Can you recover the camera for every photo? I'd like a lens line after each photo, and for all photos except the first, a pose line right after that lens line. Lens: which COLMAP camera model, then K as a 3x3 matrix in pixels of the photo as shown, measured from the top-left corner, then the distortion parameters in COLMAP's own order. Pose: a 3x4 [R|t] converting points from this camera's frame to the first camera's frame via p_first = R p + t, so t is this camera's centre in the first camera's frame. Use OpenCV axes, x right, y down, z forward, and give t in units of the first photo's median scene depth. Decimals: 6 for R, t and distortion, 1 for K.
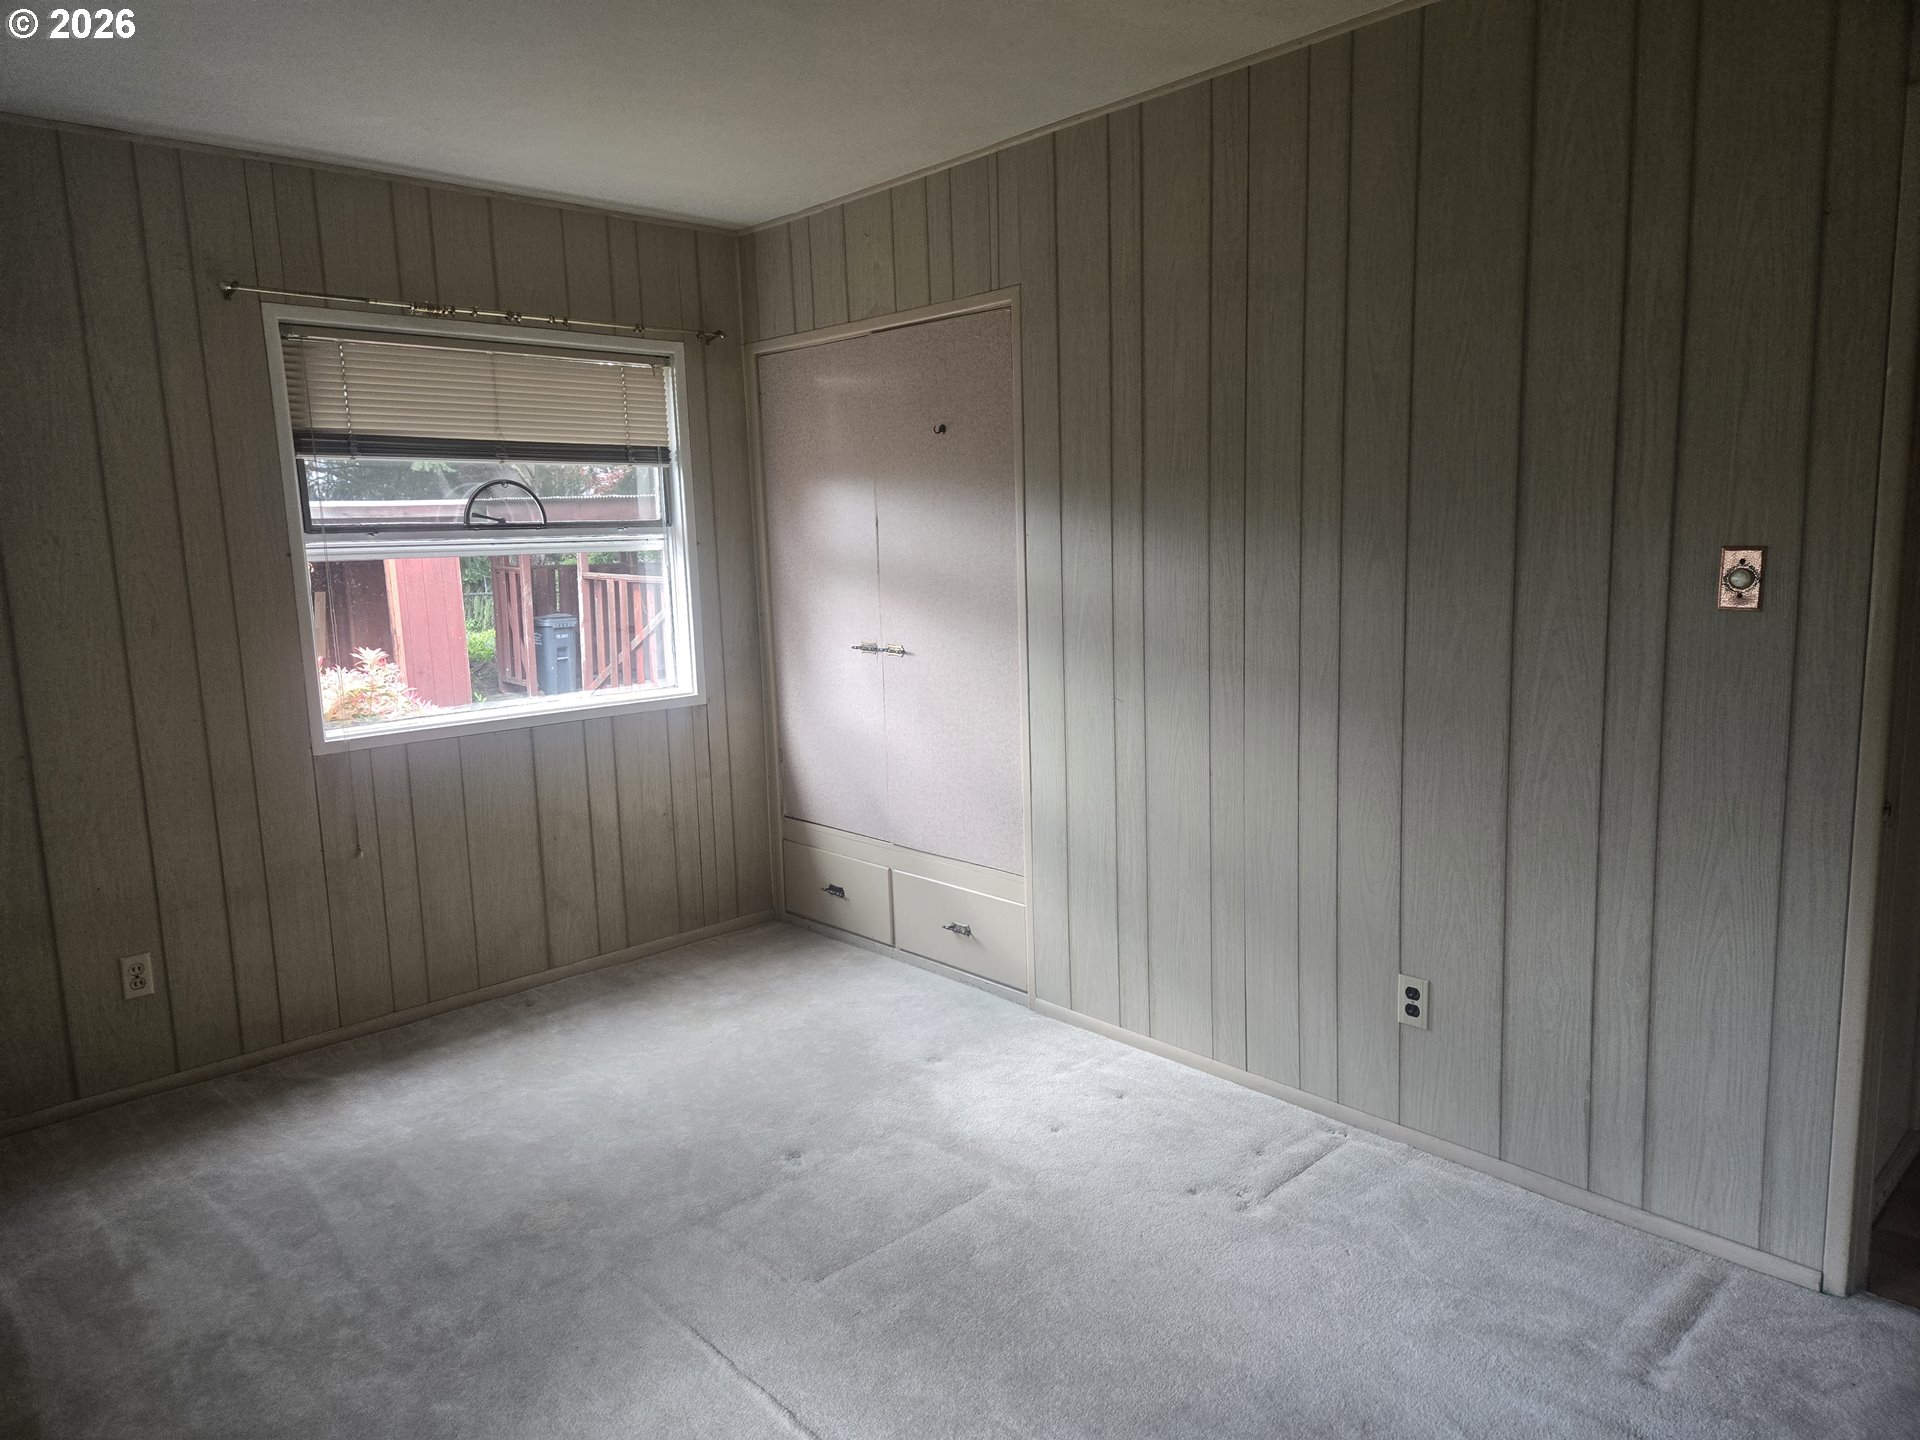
lens RADIAL K [[1284.0, 0, 958.1], [0, 1284.0, 719.6], [0, 0, 1]] dist [0.080086, -0.069642]
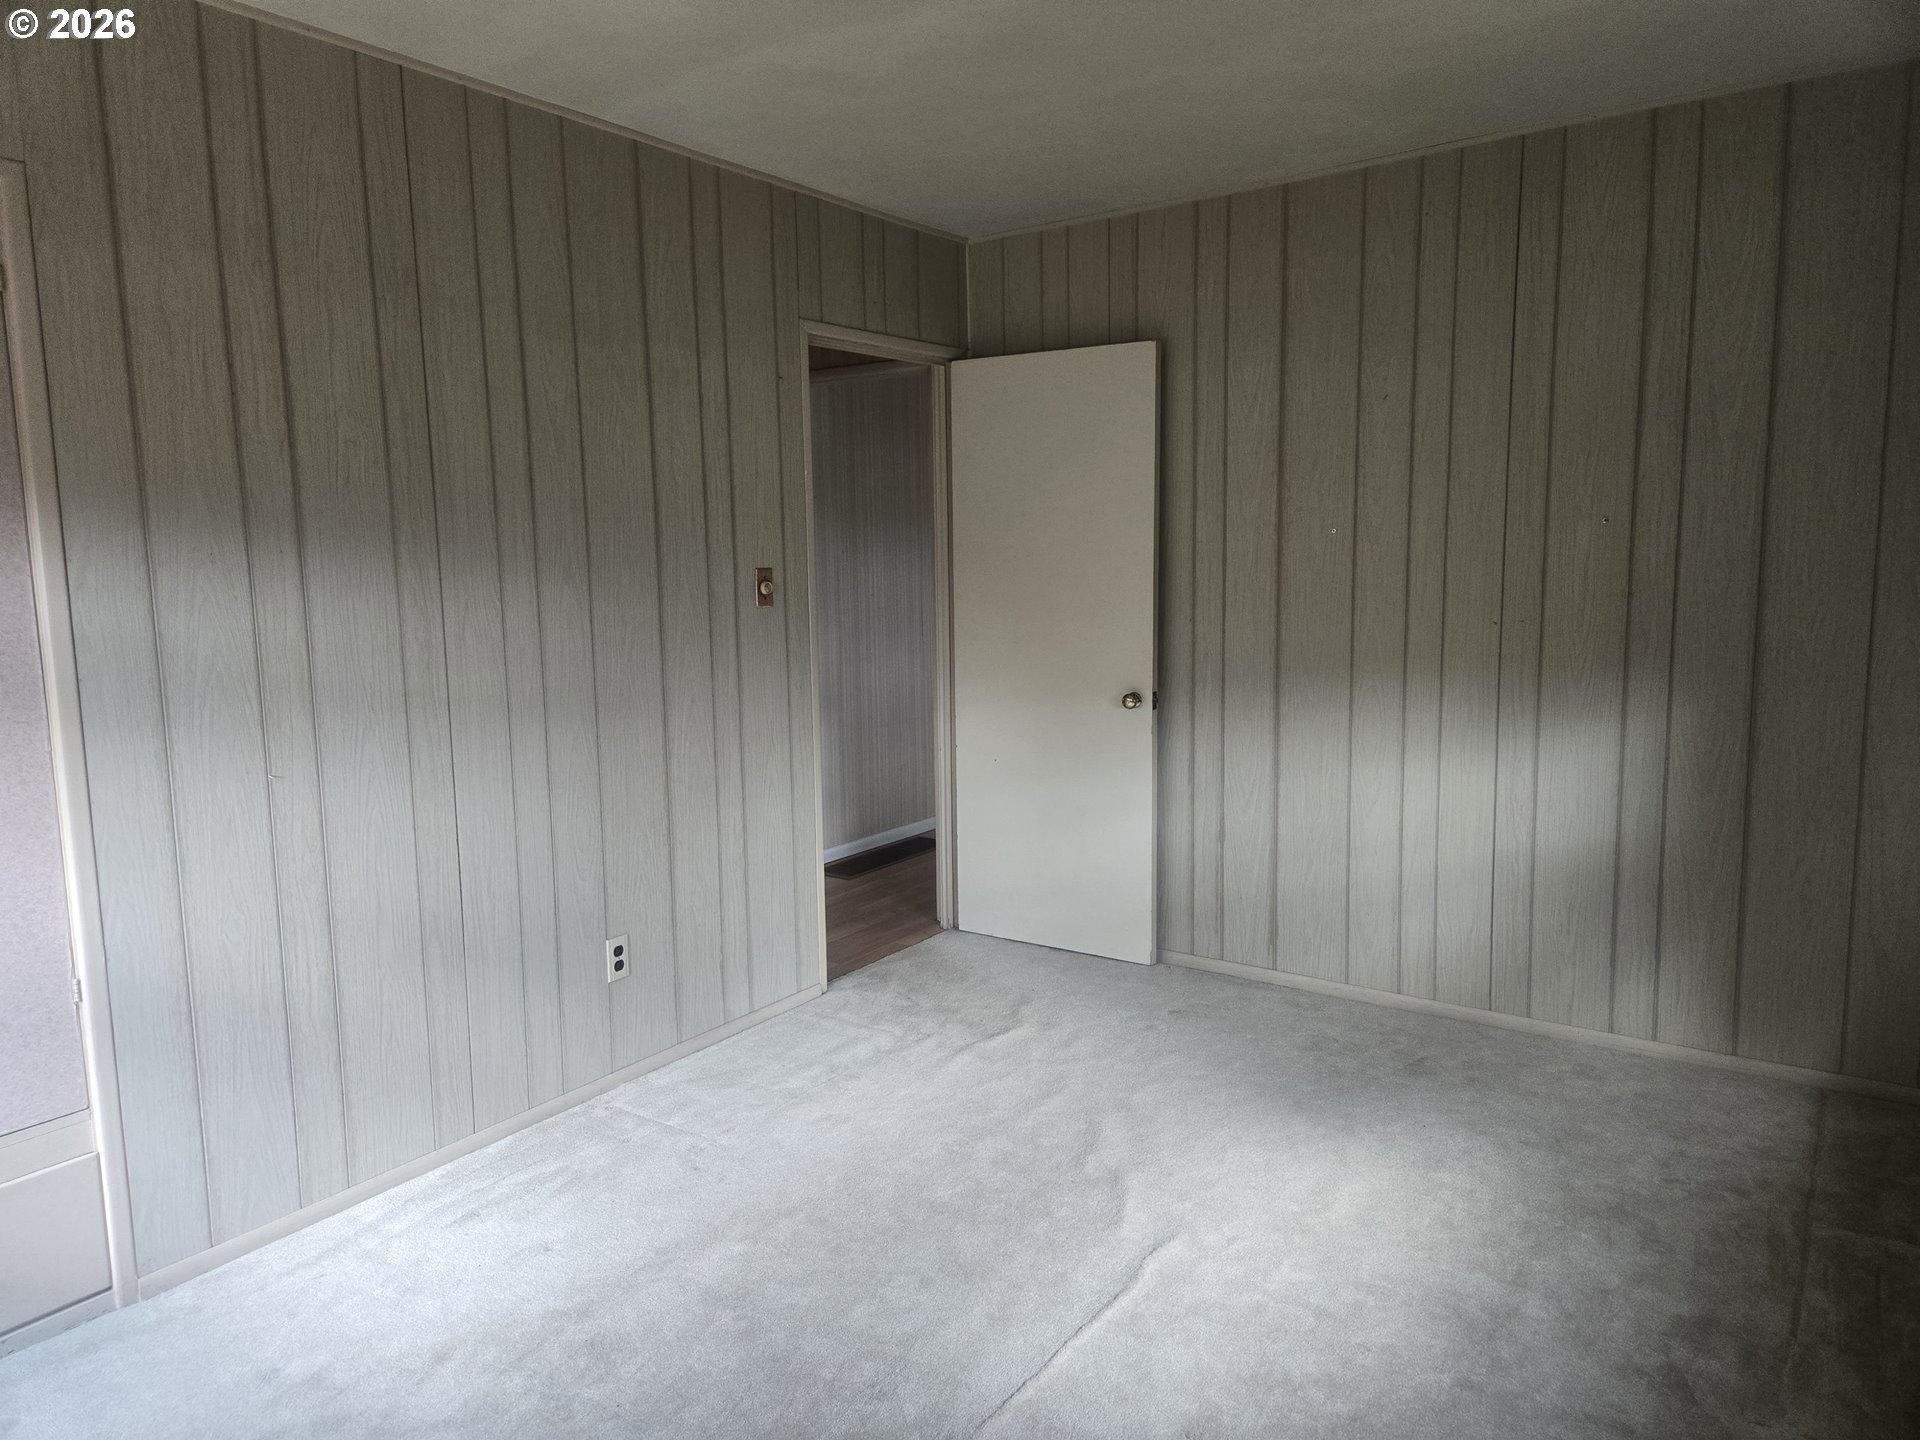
lens RADIAL K [[1284.0, 0, 958.2], [0, 1284.0, 716.2], [0, 0, 1]] dist [0.080086, -0.069642]
pose [[-0.212371, -0.097491, 0.972314, -0.775883], [0.166454, 0.976860, 0.134303, -0.095560], [-0.962908, 0.190367, -0.191229, 0.828275]]
